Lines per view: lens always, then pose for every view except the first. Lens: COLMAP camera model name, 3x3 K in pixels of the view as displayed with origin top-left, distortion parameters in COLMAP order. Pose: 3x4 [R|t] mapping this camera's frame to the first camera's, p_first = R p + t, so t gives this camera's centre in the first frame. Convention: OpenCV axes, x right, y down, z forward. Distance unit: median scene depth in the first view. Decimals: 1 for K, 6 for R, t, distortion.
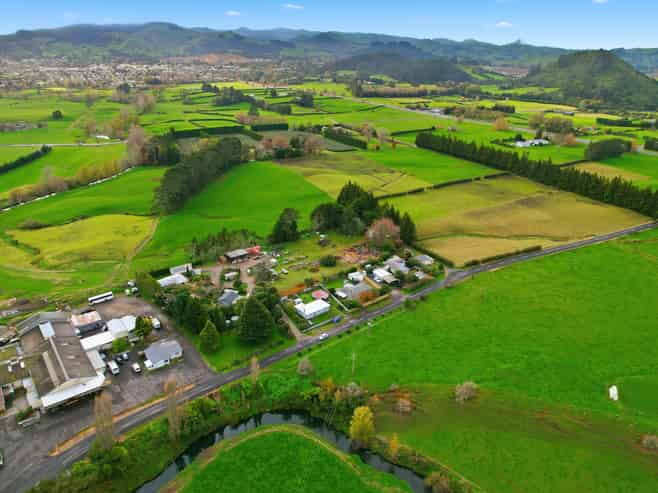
lens RADIAL K [[481.3, 0, 329.0], [0, 481.3, 246.5], [0, 0, 1]] dist [-0.084823, 0.076156]
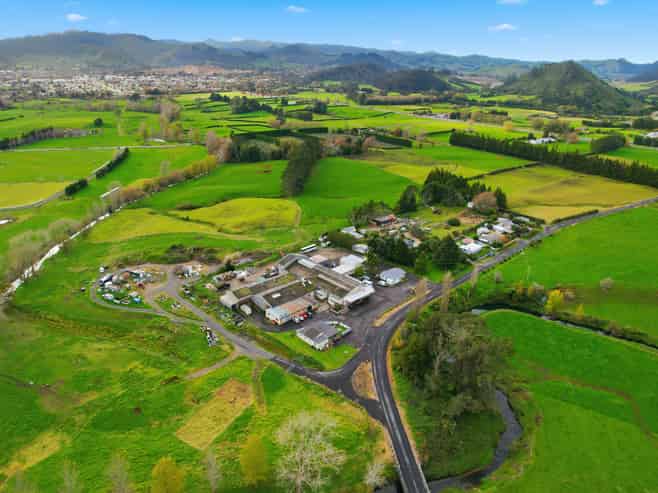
lens RADIAL K [[476.3, 0, 329.0], [0, 476.3, 246.5], [0, 0, 1]] dist [-0.082063, 0.071367]
pose [[0.996759, -0.029561, 0.074816, -0.267095], [0.030816, 0.999402, -0.015679, 0.064188], [-0.074308, 0.017934, 0.997074, -0.168444]]
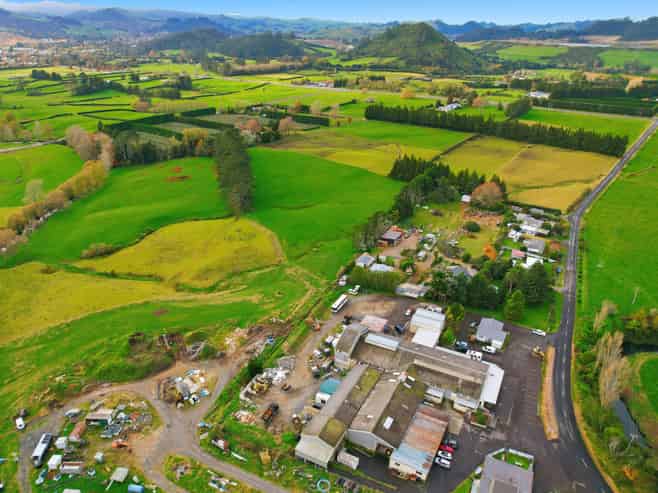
lens RADIAL K [[476.3, 0, 329.0], [0, 476.3, 246.5], [0, 0, 1]] dist [-0.082063, 0.071367]
pose [[0.912200, -0.181665, 0.367274, -0.416989], [0.163540, 0.983274, 0.080173, -0.038874], [-0.375695, -0.013069, 0.926651, 0.079346]]
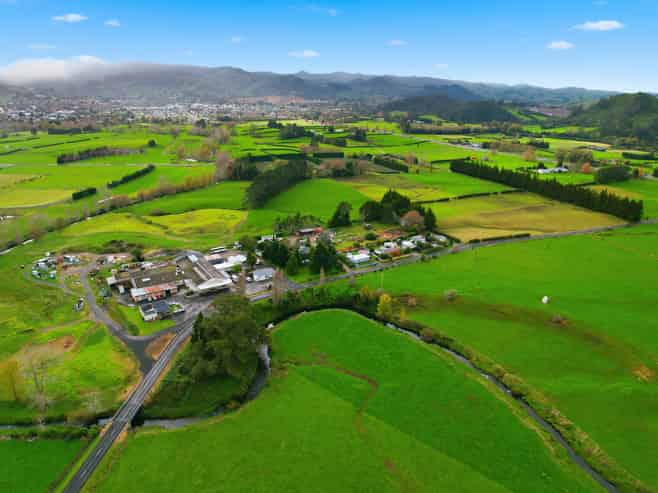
lens RADIAL K [[476.3, 0, 329.0], [0, 476.3, 246.5], [0, 0, 1]] dist [-0.082063, 0.071367]
pose [[0.993946, 0.033927, -0.104503, 0.014199], [-0.041846, 0.996340, -0.074541, 0.100613], [0.101591, 0.078462, 0.991727, -0.238364]]
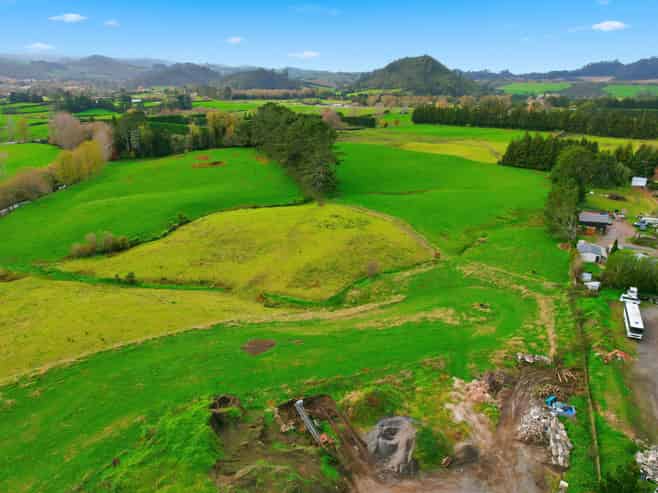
lens RADIAL K [[481.3, 0, 329.0], [0, 481.3, 246.5], [0, 0, 1]] dist [-0.084823, 0.076156]
pose [[0.895915, -0.151125, 0.417730, -0.461111], [0.172834, 0.984846, -0.014386, 0.000041], [-0.409226, 0.085087, 0.908457, 0.363680]]
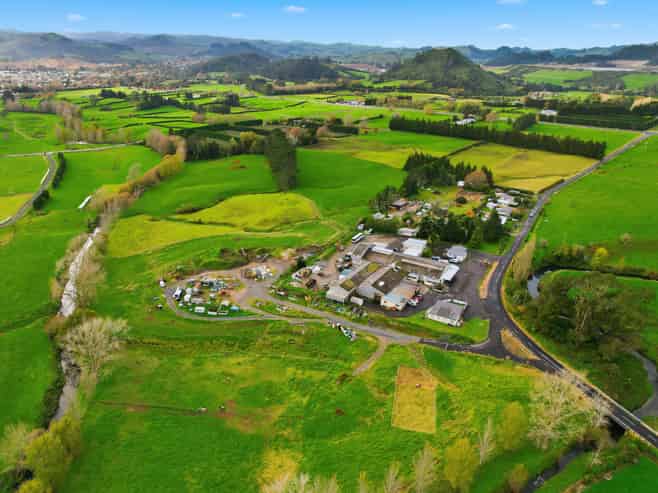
lens RADIAL K [[476.3, 0, 329.0], [0, 476.3, 246.5], [0, 0, 1]] dist [-0.082063, 0.071367]
pose [[0.938461, -0.141308, 0.315156, -0.503472], [0.140361, 0.989764, 0.025821, 0.044996], [-0.315579, 0.020004, 0.948688, -0.131700]]
